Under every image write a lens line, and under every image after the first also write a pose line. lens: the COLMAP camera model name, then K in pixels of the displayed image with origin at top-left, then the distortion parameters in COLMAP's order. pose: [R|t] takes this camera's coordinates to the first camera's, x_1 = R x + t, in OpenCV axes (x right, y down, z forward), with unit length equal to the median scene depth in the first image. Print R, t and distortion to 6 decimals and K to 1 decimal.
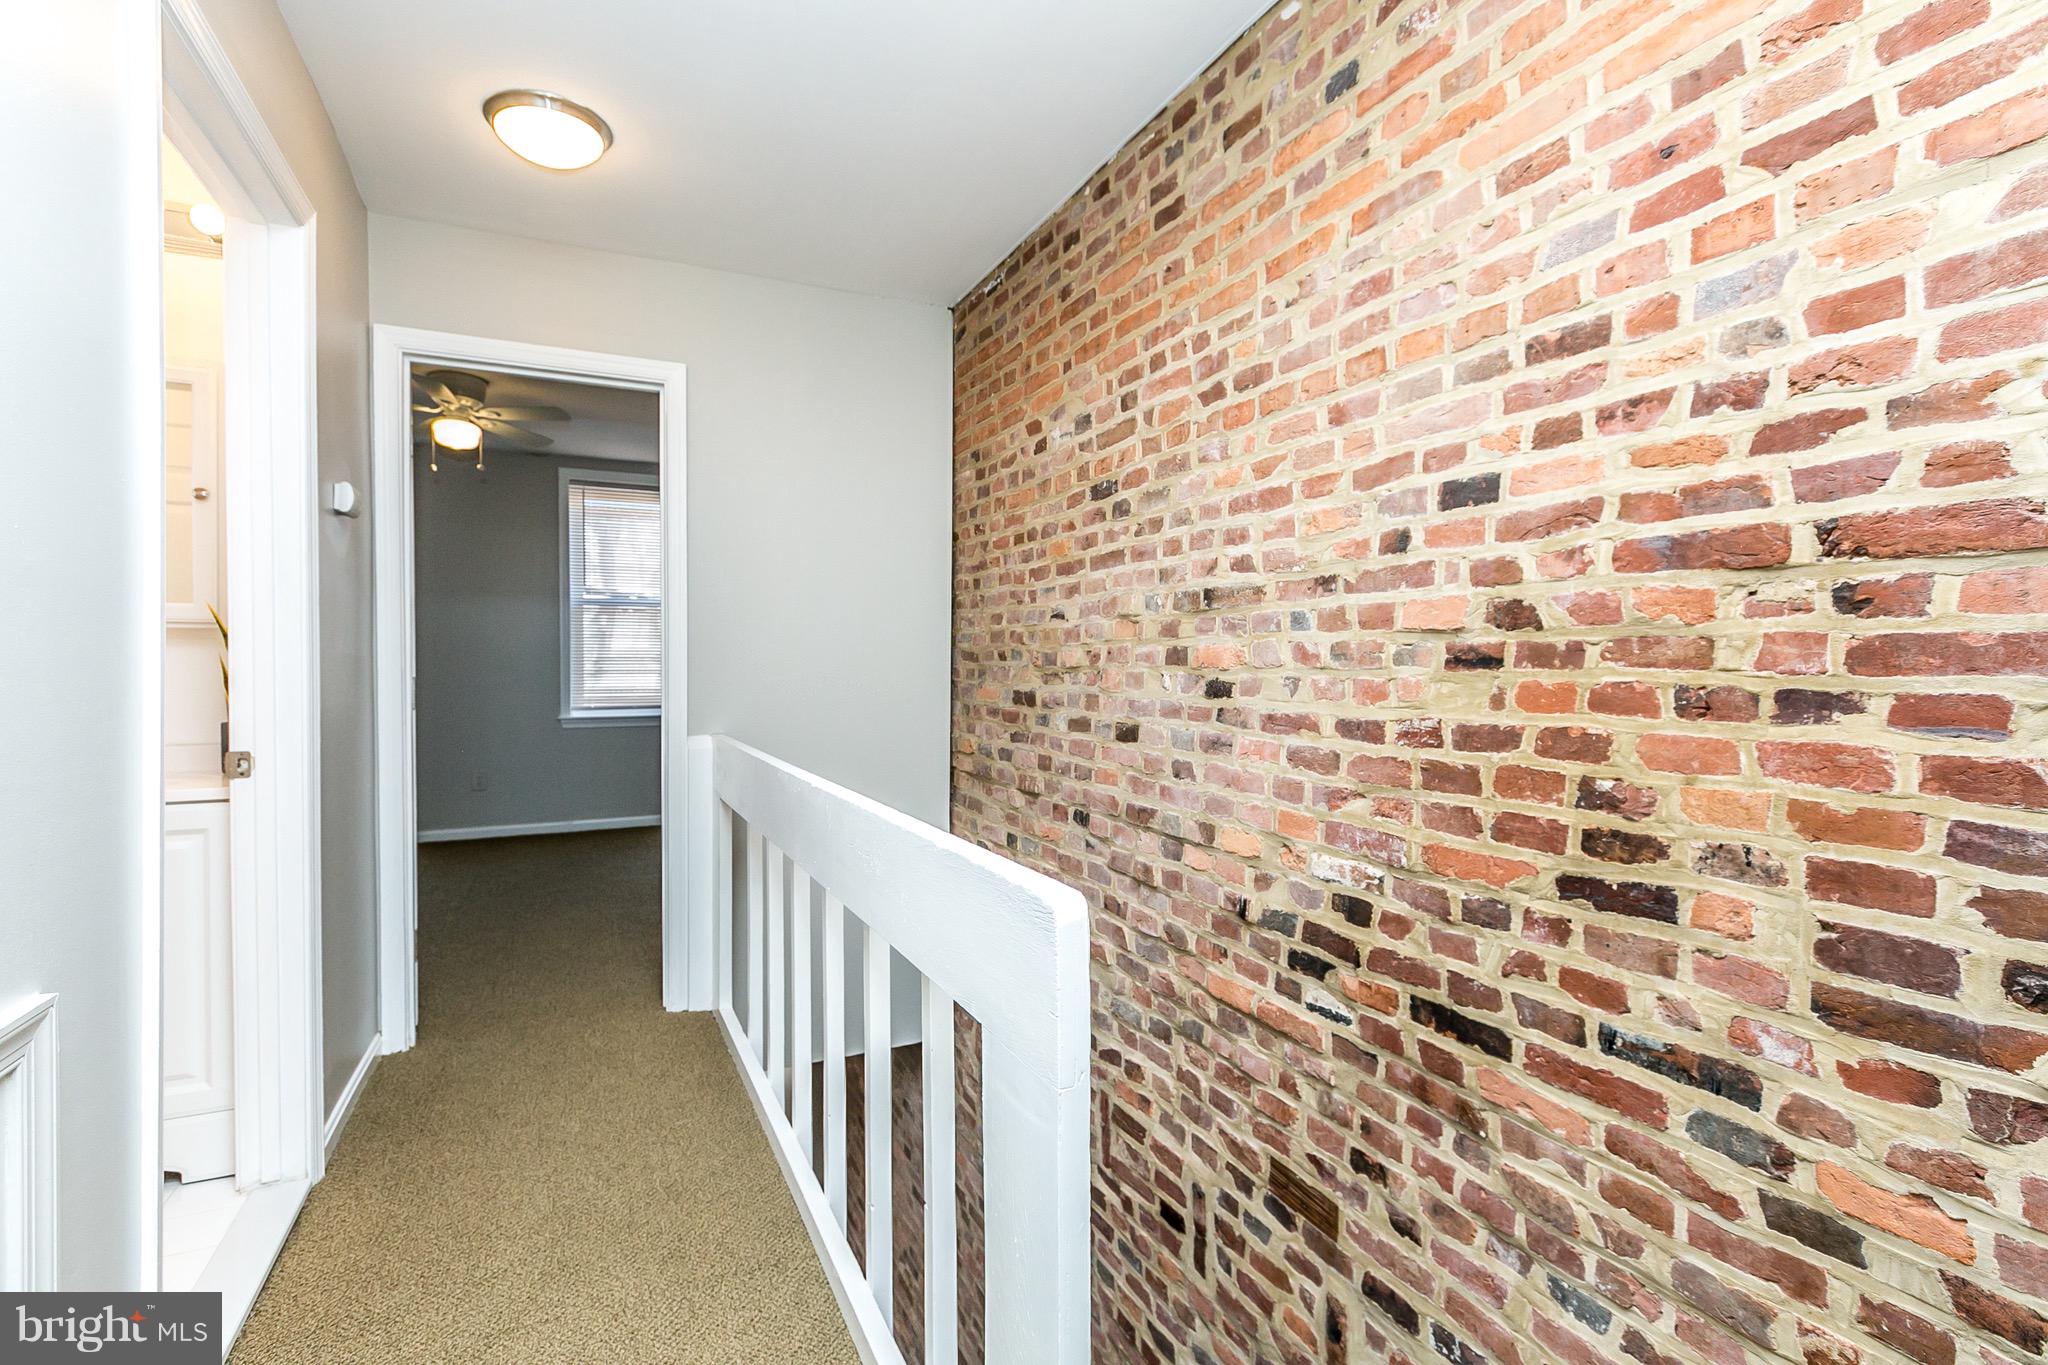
lens RADIAL K [[1005.0, 0, 1027.2], [0, 1005.0, 674.1], [0, 0, 1]] dist [0.002086, 0.000326]
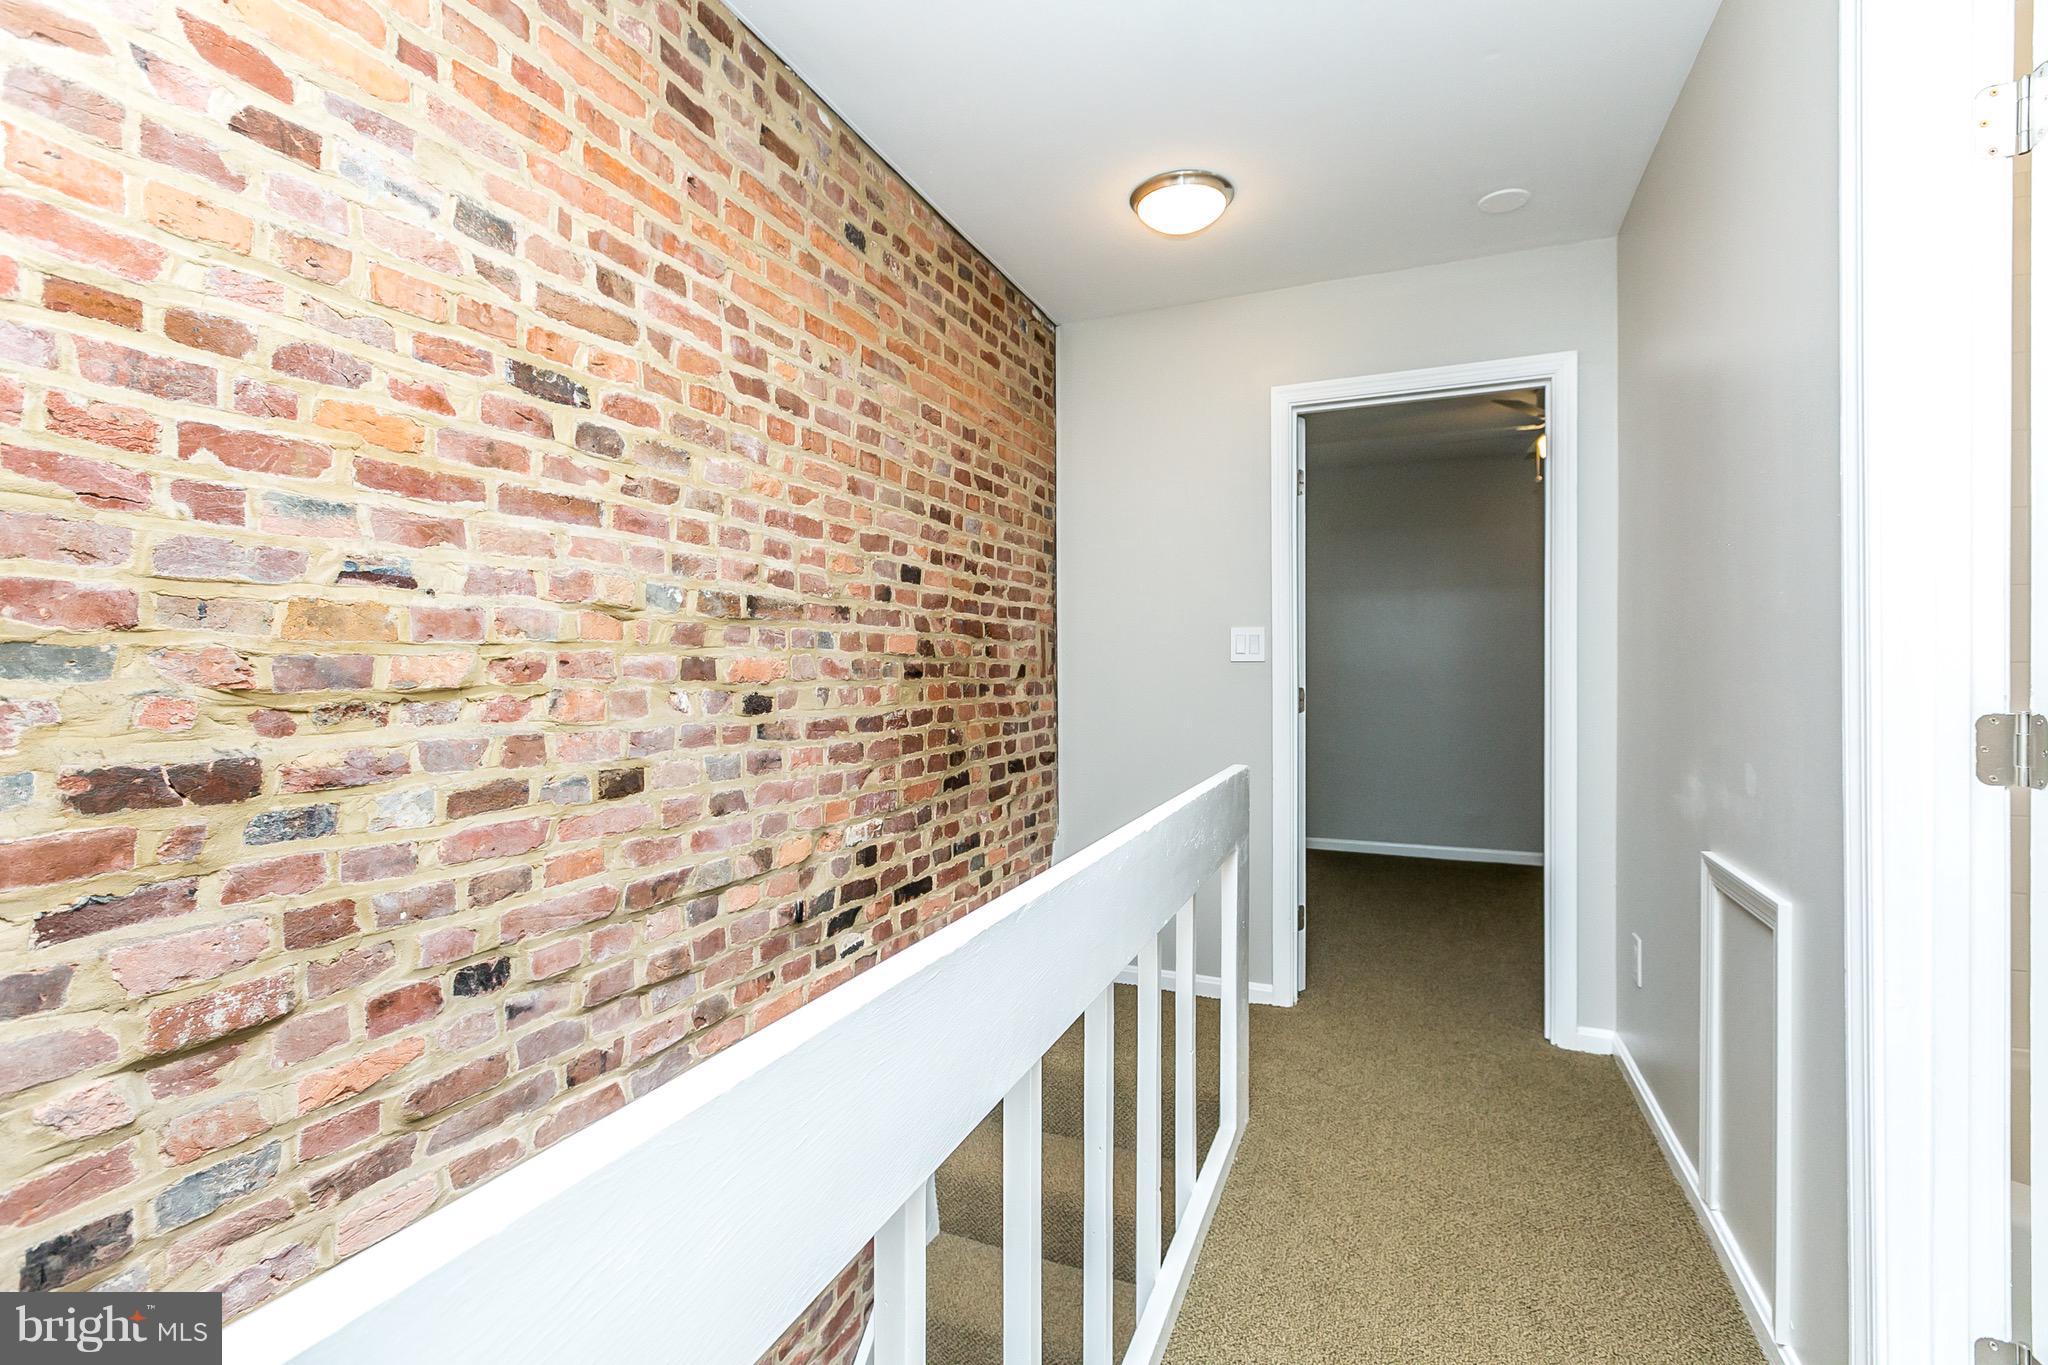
lens RADIAL K [[953.7, 0, 1022.1], [0, 953.7, 668.6], [0, 0, 1]] dist [0.001258, 0.000268]
pose [[-0.684810, 0.001286, 0.728721, -0.754148], [0.009393, 0.999931, 0.007063, -0.027168], [-0.728661, 0.011682, -0.684775, 1.713348]]
